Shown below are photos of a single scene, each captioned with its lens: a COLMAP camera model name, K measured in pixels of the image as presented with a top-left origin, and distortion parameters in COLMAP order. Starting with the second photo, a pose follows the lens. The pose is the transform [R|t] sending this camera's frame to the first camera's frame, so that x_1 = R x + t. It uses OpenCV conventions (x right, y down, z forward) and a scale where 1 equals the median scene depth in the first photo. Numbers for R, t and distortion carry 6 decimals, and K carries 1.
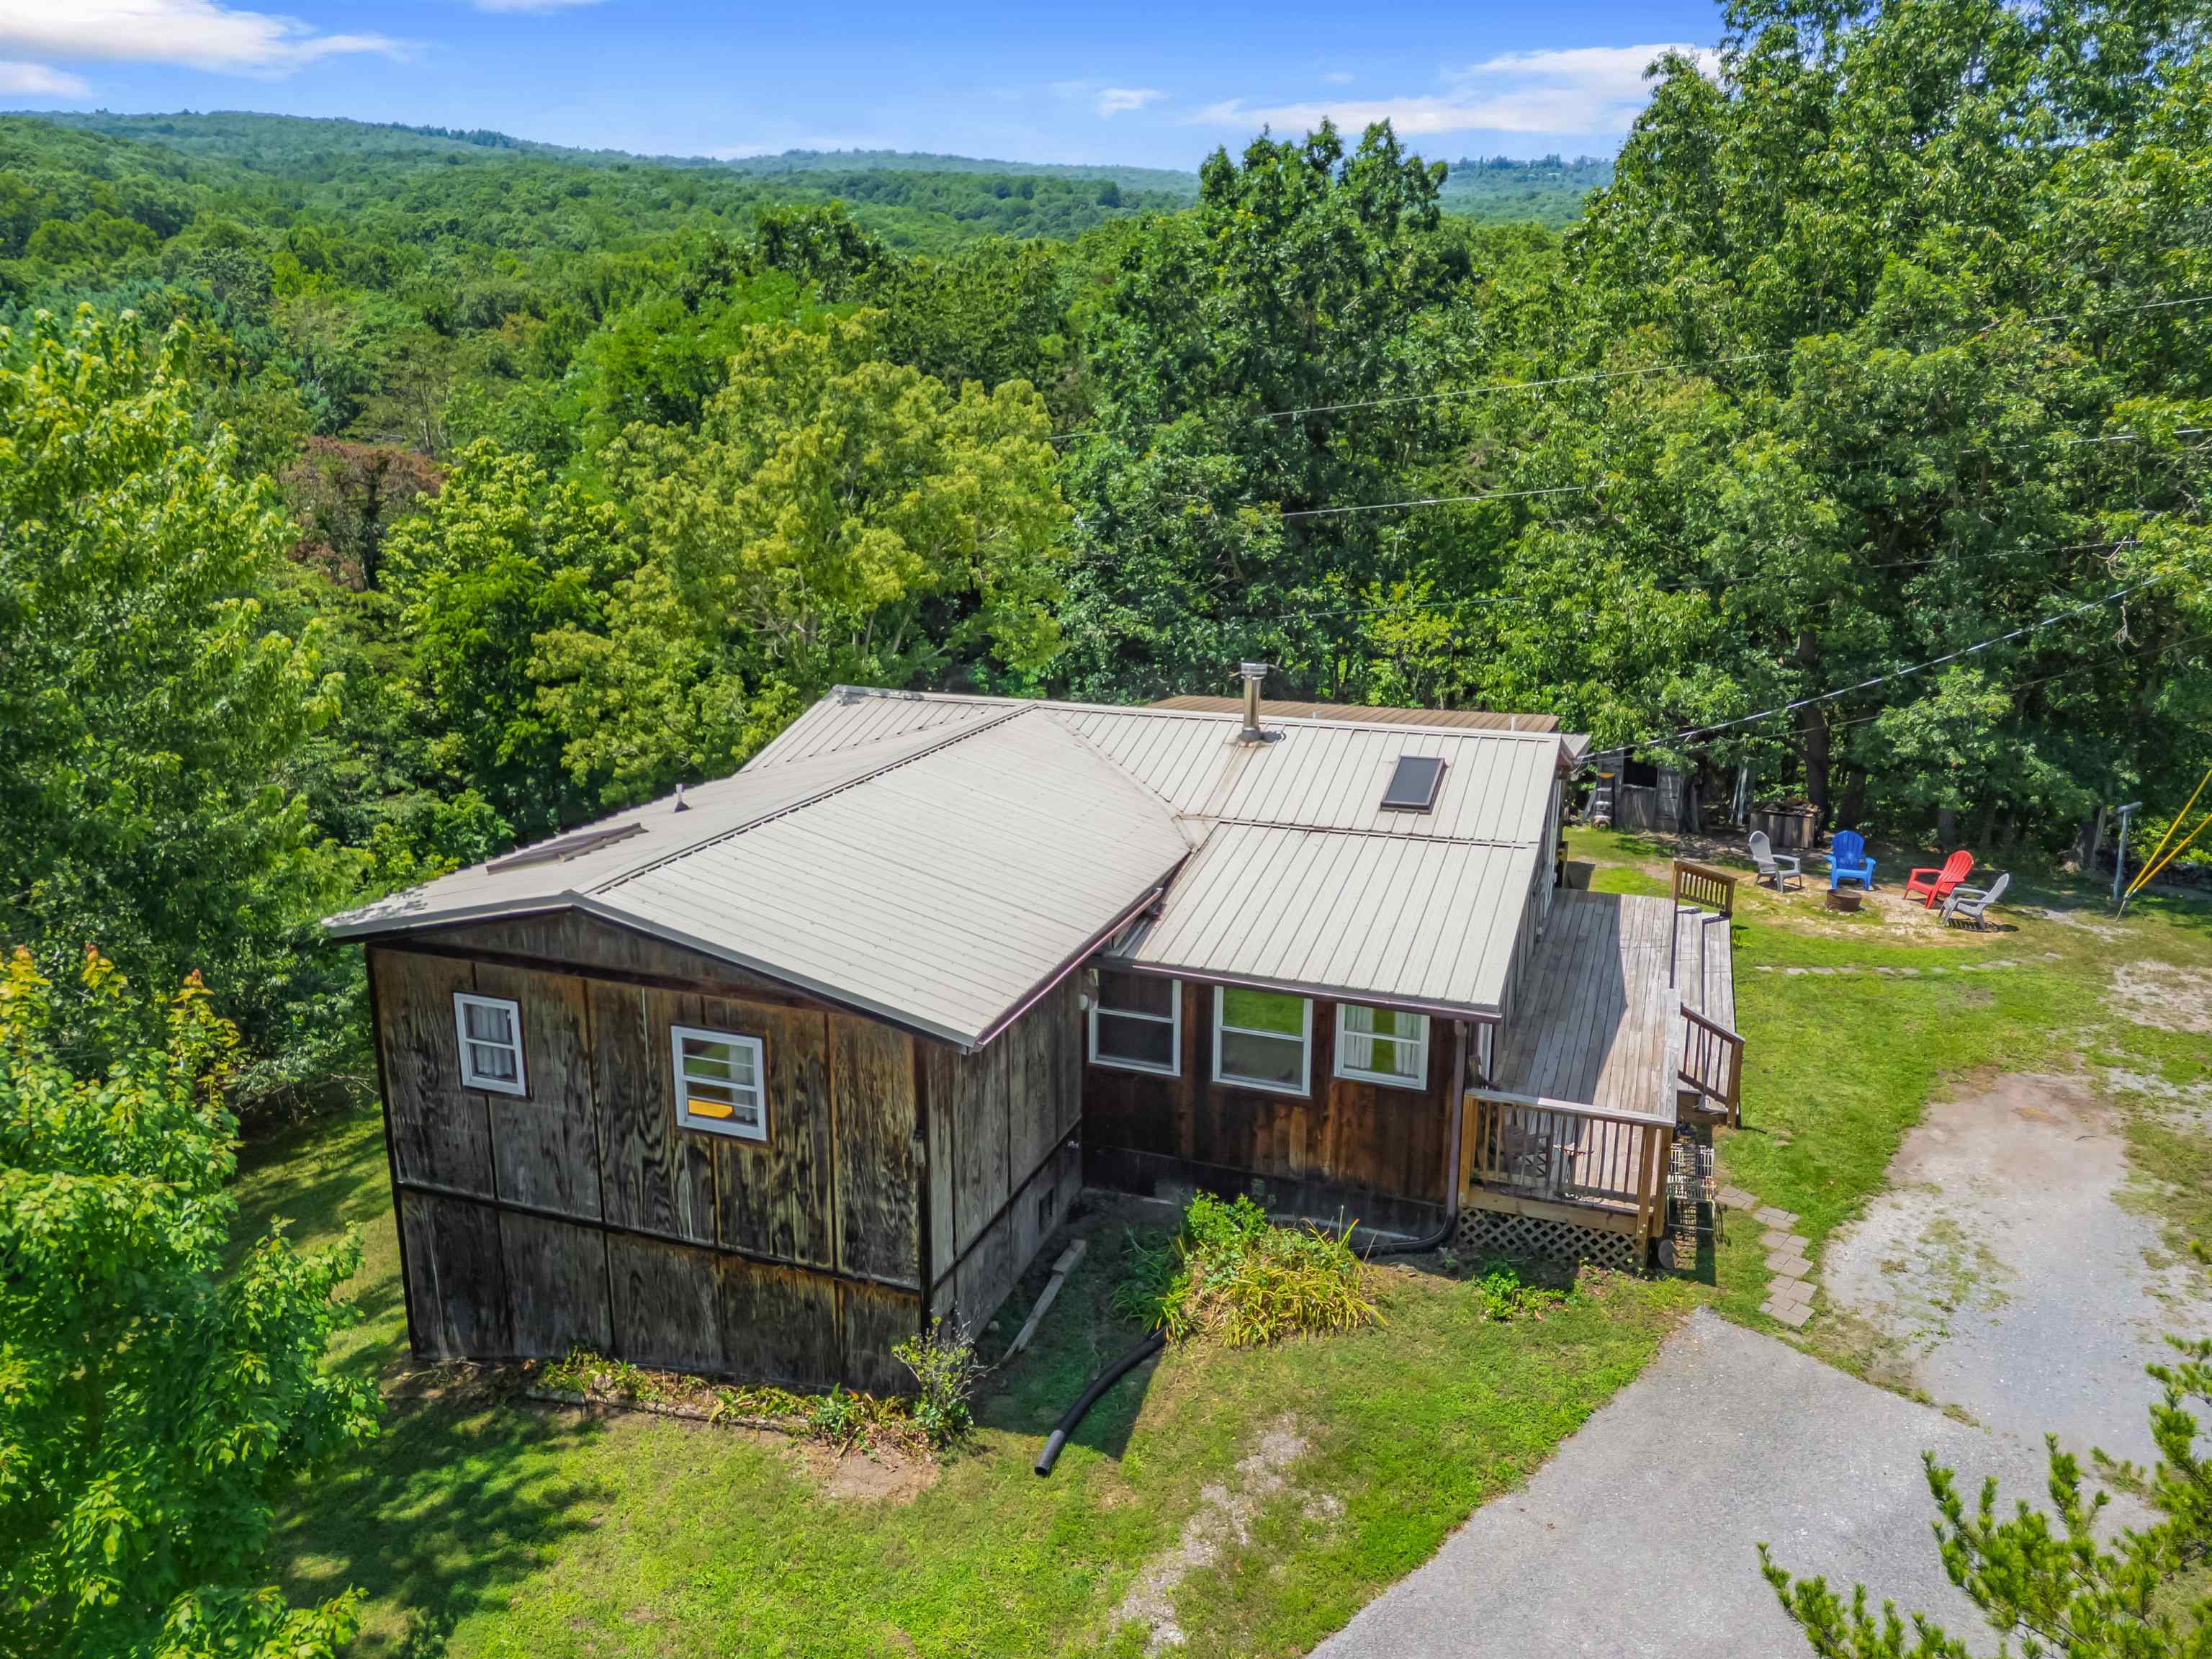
lens RADIAL K [[1546.0, 0, 1106.0], [0, 1546.0, 829.5], [0, 0, 1]] dist [0.082702, -0.074697]
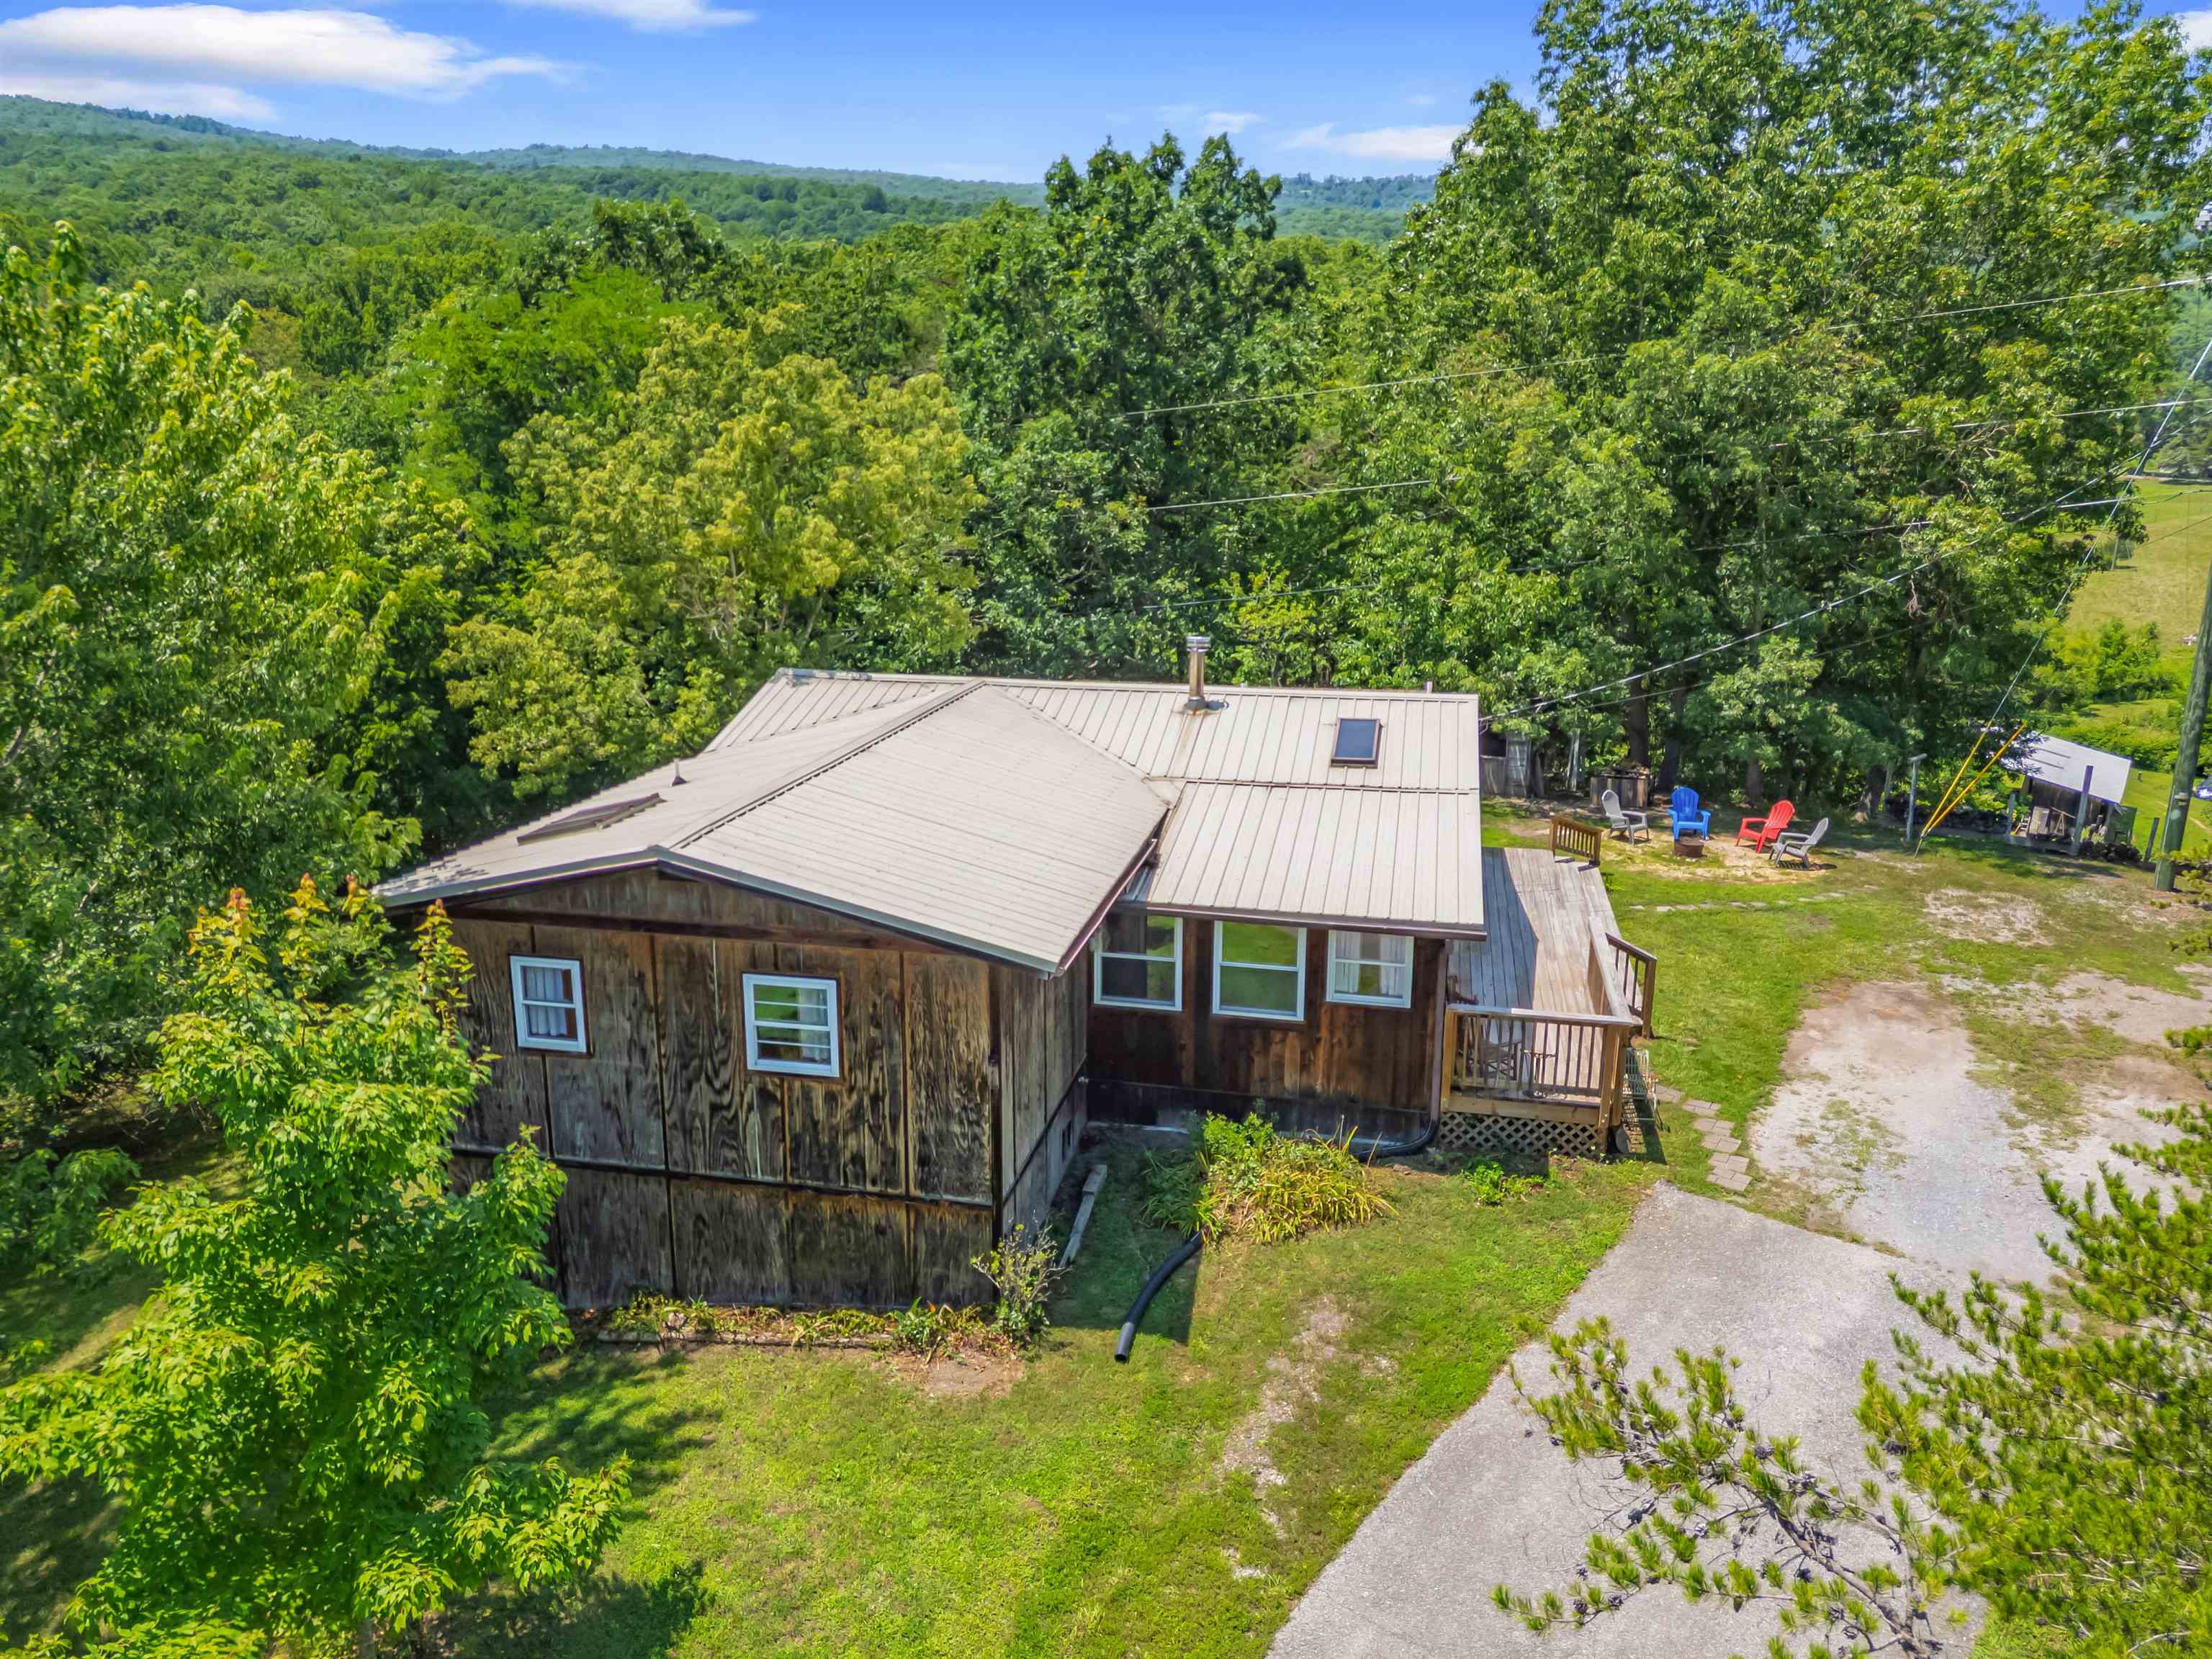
lens RADIAL K [[1546.0, 0, 1106.0], [0, 1546.0, 829.5], [0, 0, 1]] dist [0.082702, -0.074697]
pose [[0.989945, -0.033947, 0.137321, -0.097461], [0.034549, 0.999401, -0.002006, 0.021370], [-0.137170, 0.006730, 0.990525, -0.043510]]
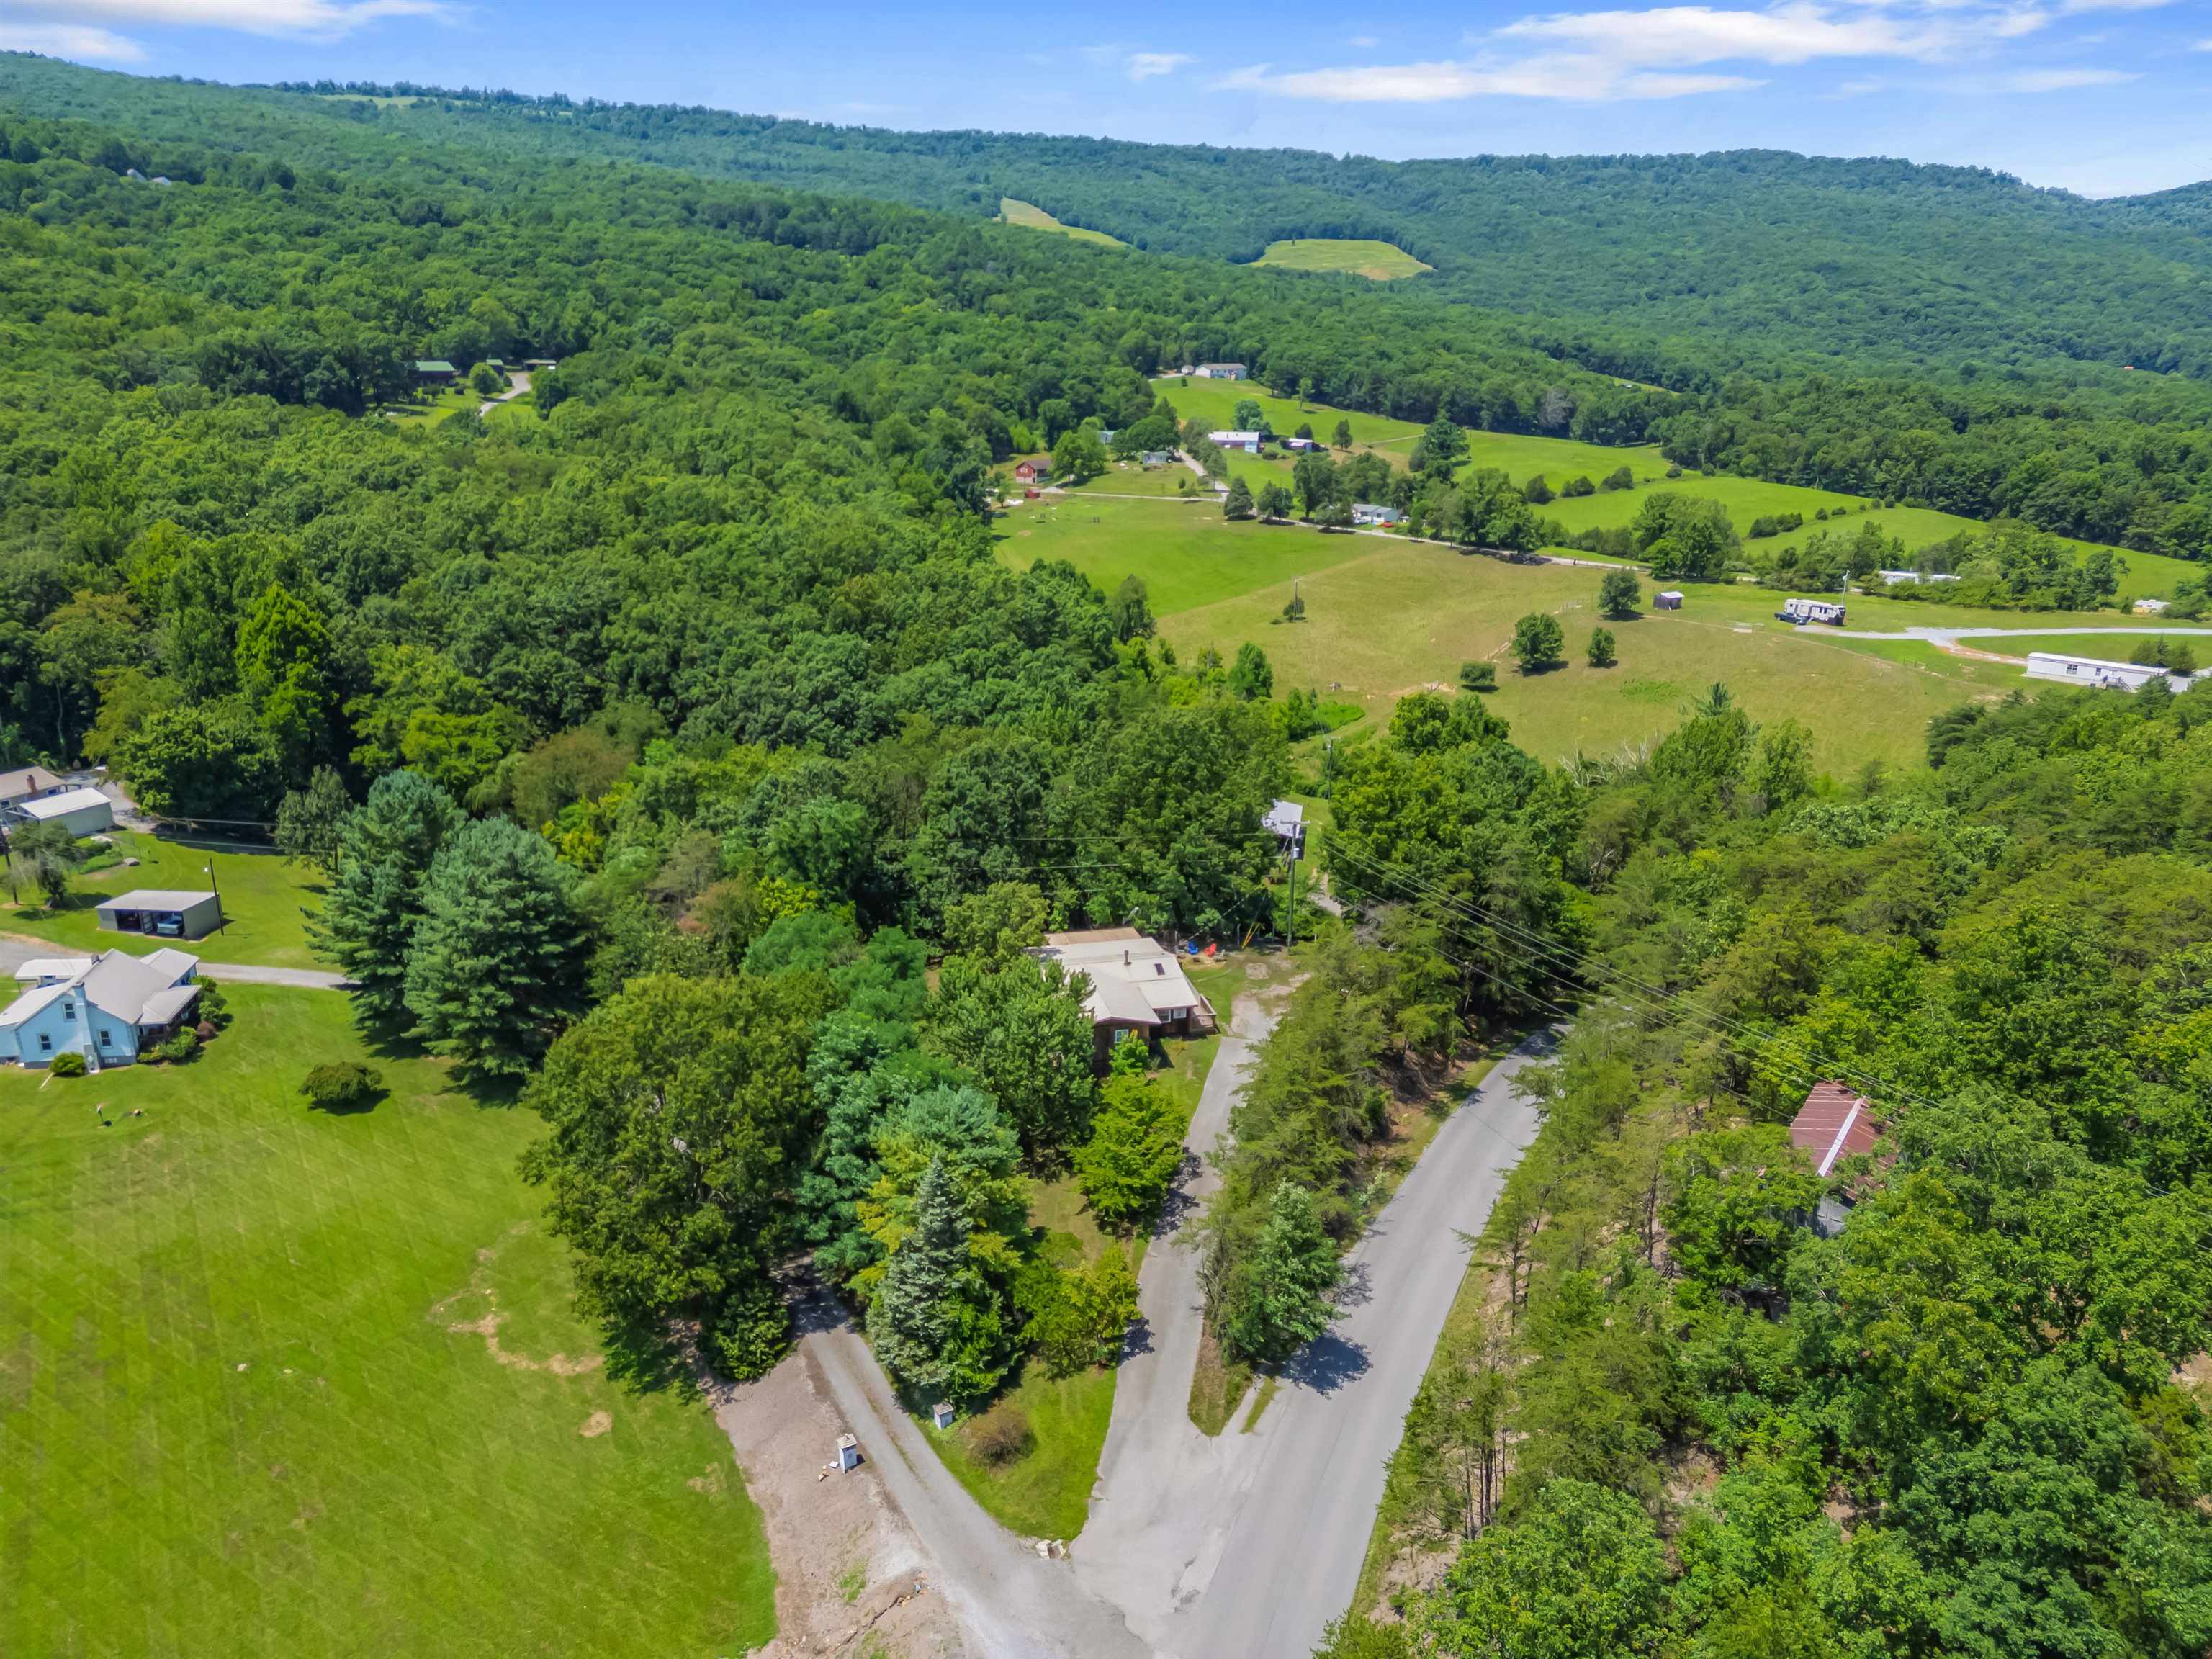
lens RADIAL K [[1546.0, 0, 1106.0], [0, 1546.0, 829.5], [0, 0, 1]] dist [0.082702, -0.074697]
pose [[0.838494, -0.171853, 0.517102, -2.325708], [0.147363, 0.985120, 0.088441, -0.875894], [-0.524607, 0.002044, 0.851342, -3.136662]]
